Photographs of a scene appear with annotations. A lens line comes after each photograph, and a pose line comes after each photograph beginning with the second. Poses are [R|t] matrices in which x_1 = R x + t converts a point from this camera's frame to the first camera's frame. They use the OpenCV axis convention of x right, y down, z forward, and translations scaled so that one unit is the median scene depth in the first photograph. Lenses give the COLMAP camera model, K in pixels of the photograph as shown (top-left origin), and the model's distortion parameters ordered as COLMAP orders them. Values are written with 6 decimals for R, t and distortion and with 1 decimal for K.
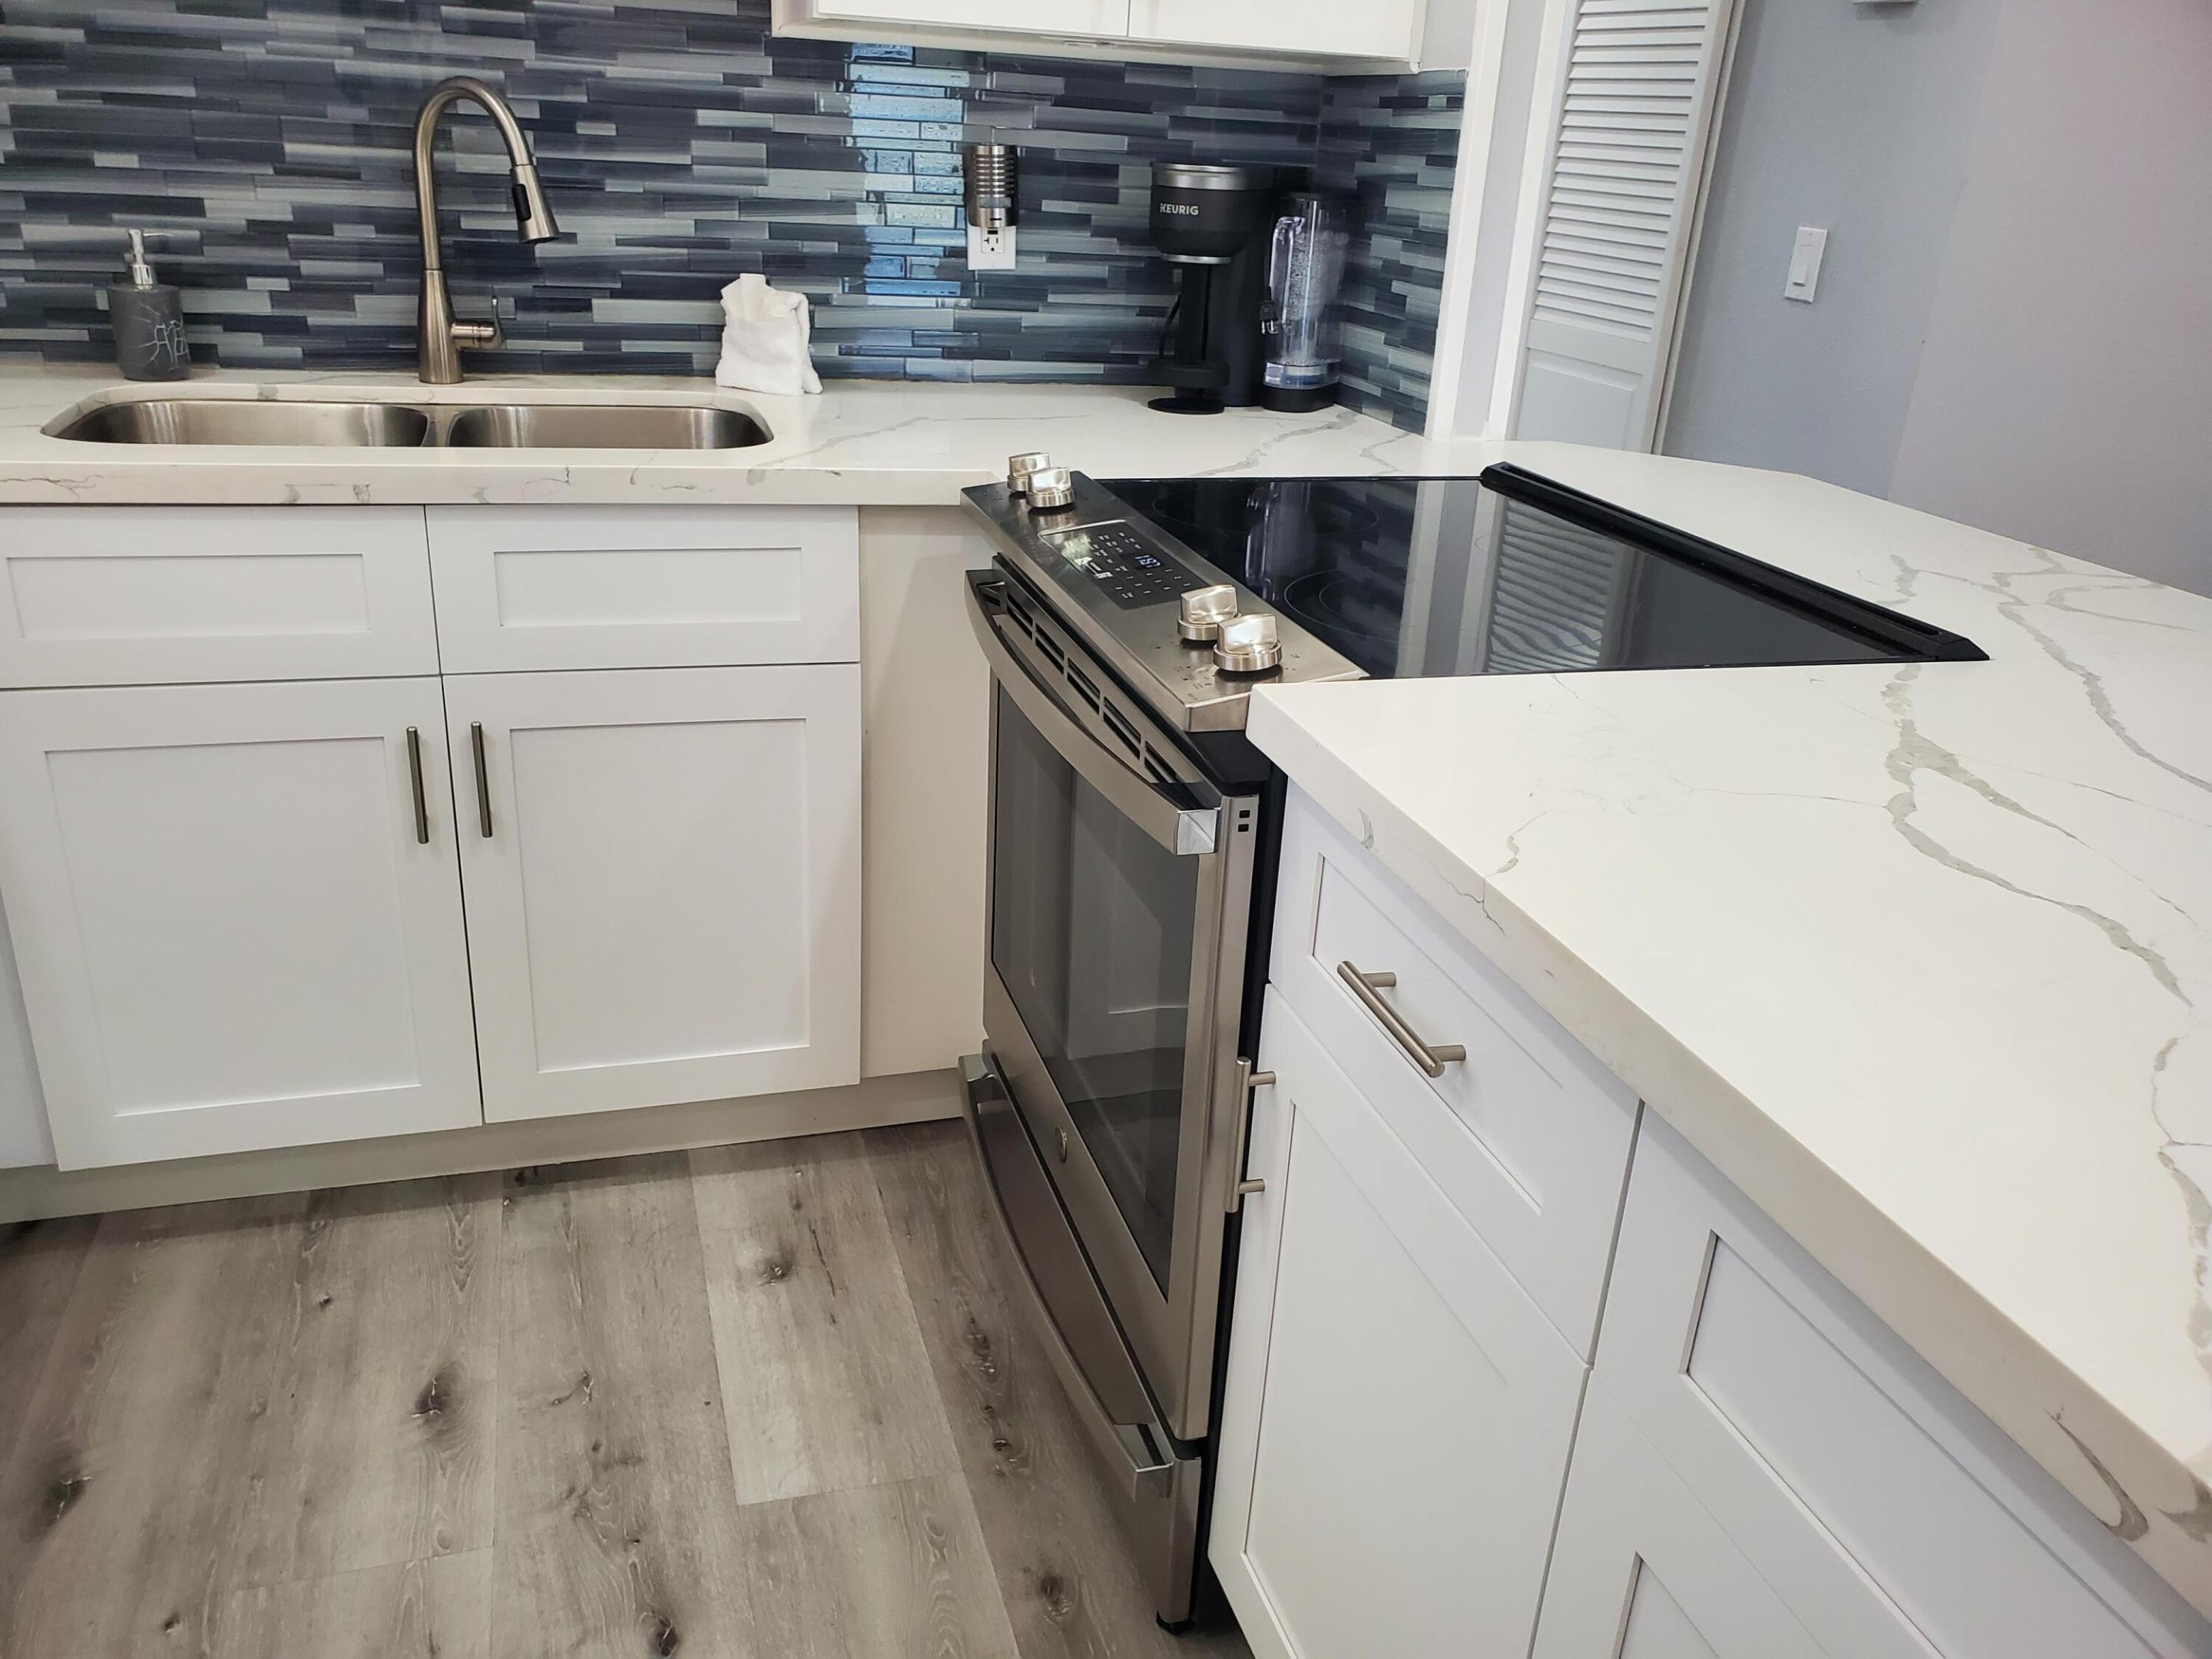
lens RADIAL K [[1741.1, 0, 1104.0], [0, 1741.1, 852.6], [0, 0, 1]] dist [0.006754, 0.014680]
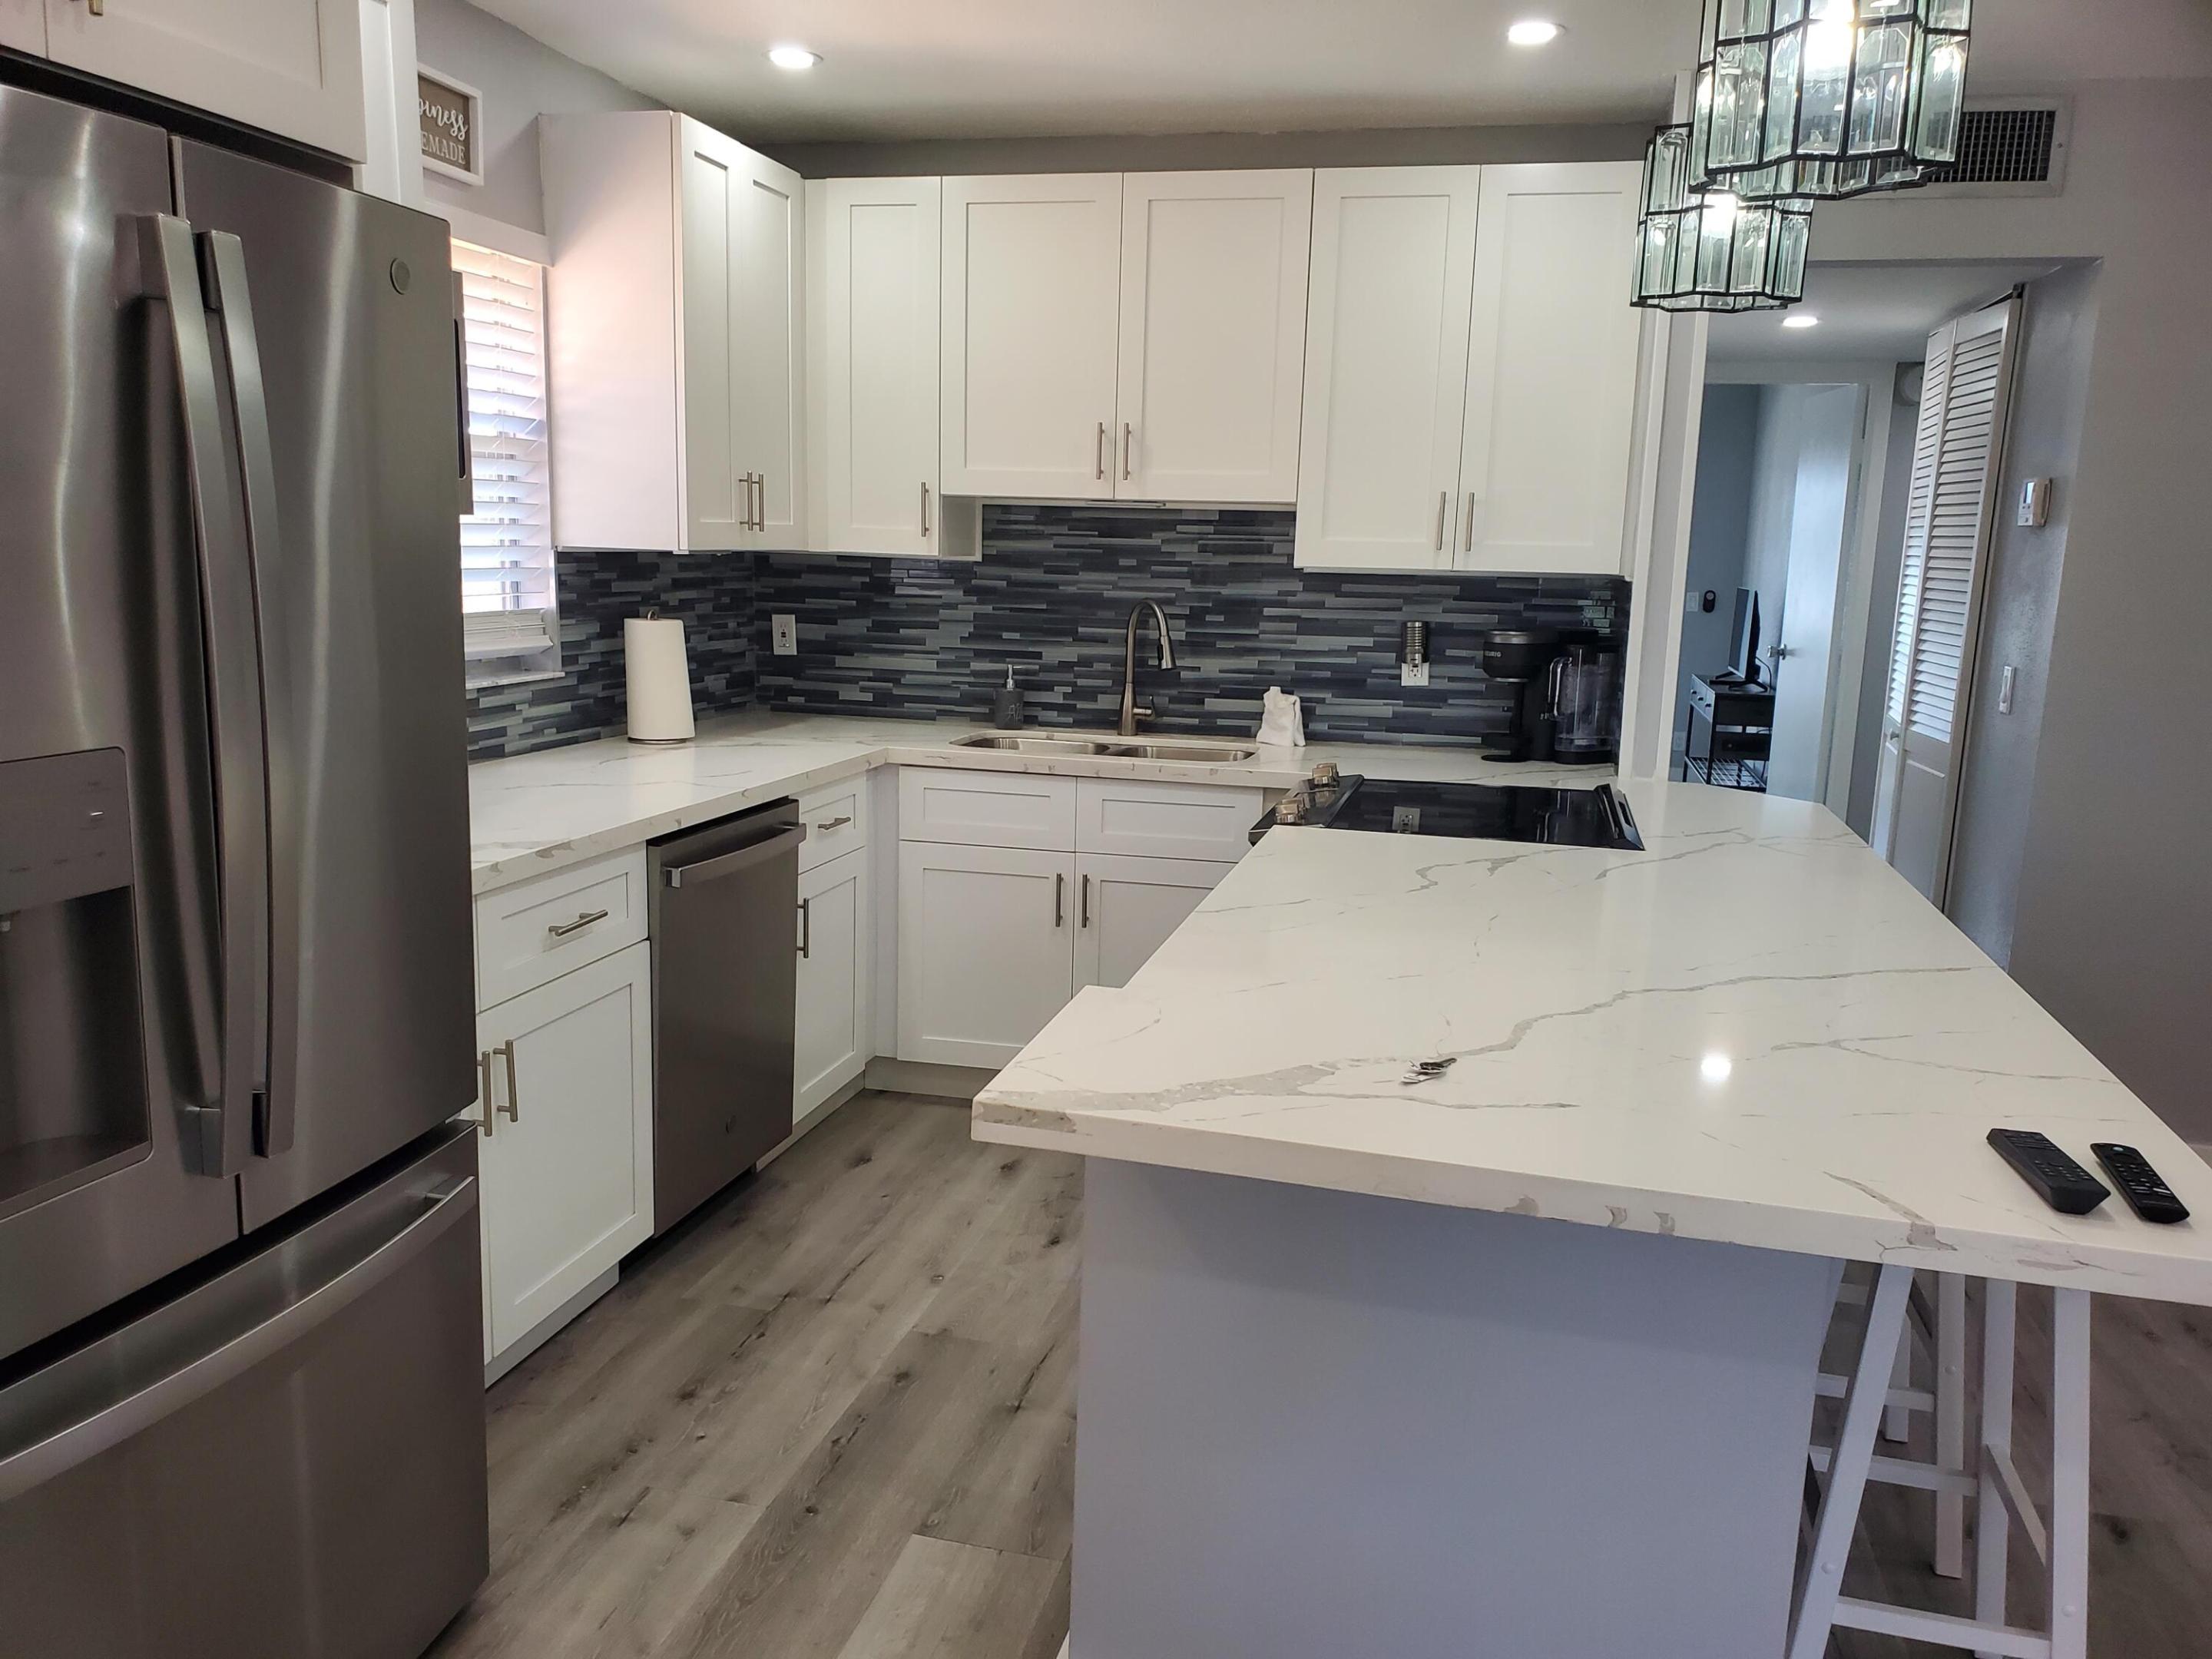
lens RADIAL K [[1707.7, 0, 1102.2], [0, 1707.7, 891.7], [0, 0, 1]] dist [0.228583, -0.464606]
pose [[0.862142, 0.070488, -0.501739, 0.627198], [-0.177585, 0.969495, -0.168944, 0.258931], [0.474525, 0.234755, 0.848361, -0.693750]]
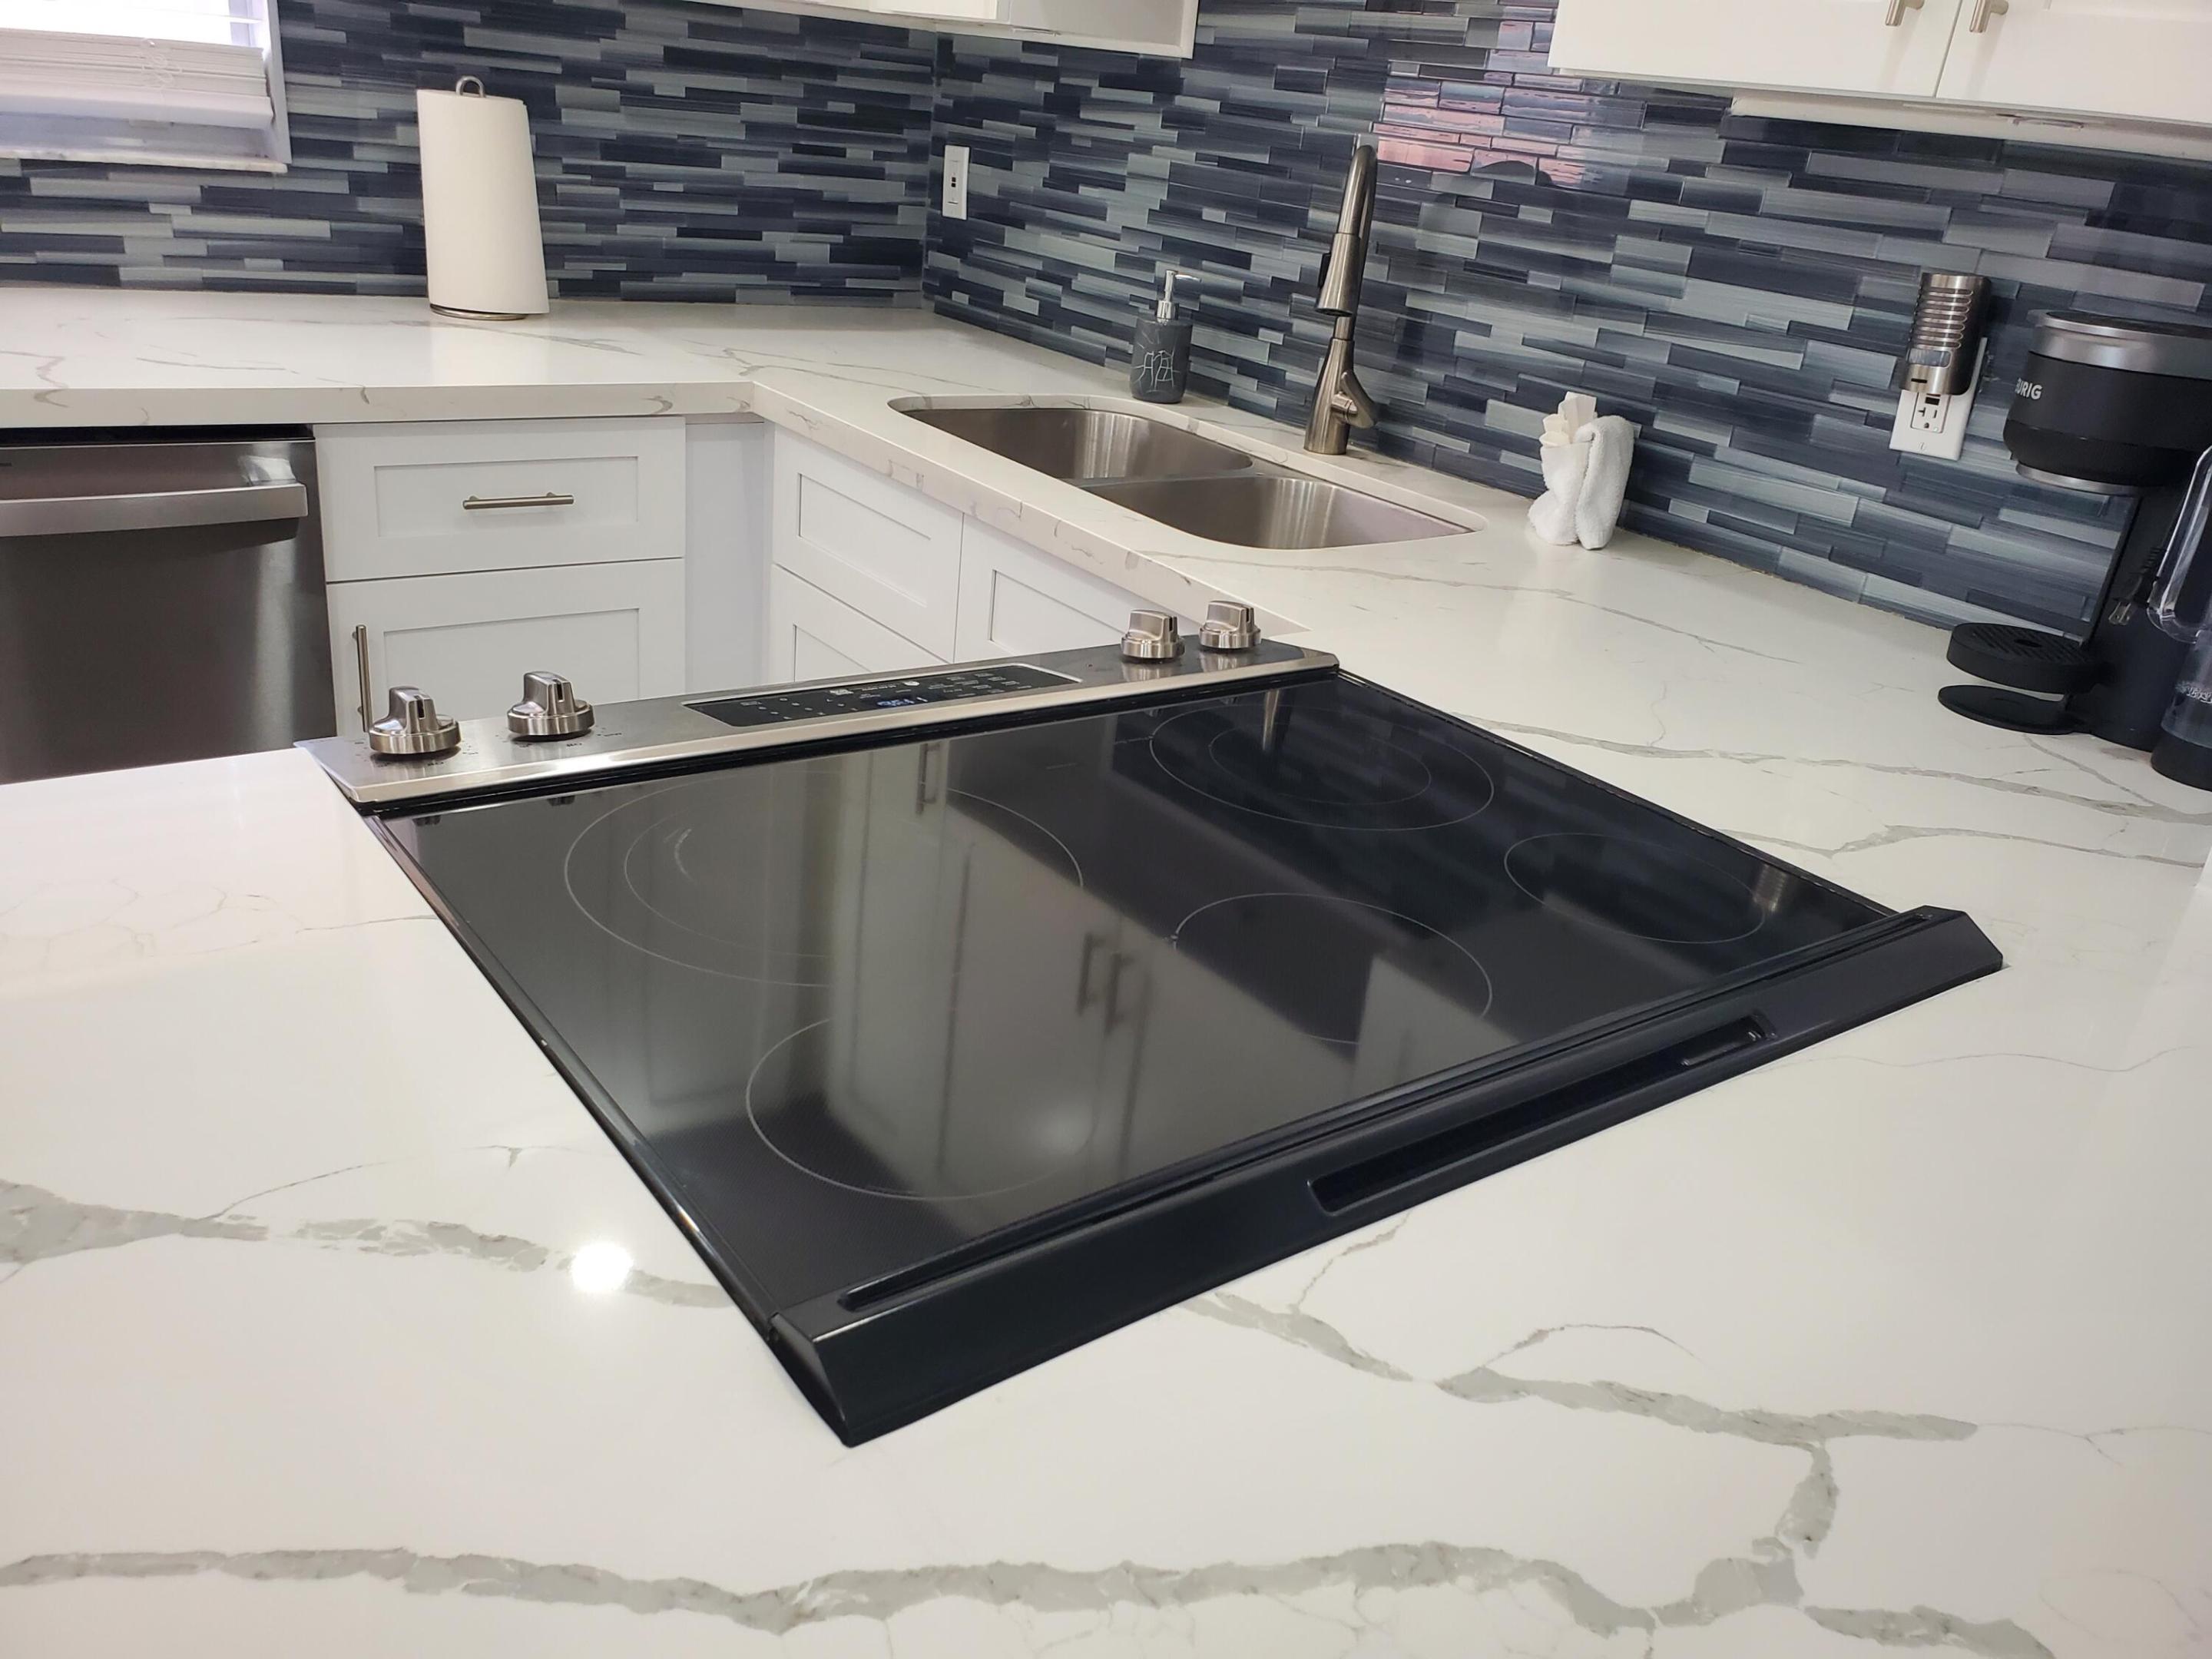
lens RADIAL K [[1741.1, 0, 1104.0], [0, 1741.1, 852.6], [0, 0, 1]] dist [0.006754, 0.014680]
pose [[0.347162, 0.365318, -0.863725, 0.513313], [-0.442268, 0.875933, 0.192719, -0.205733], [0.826969, 0.315094, 0.465659, 0.510680]]
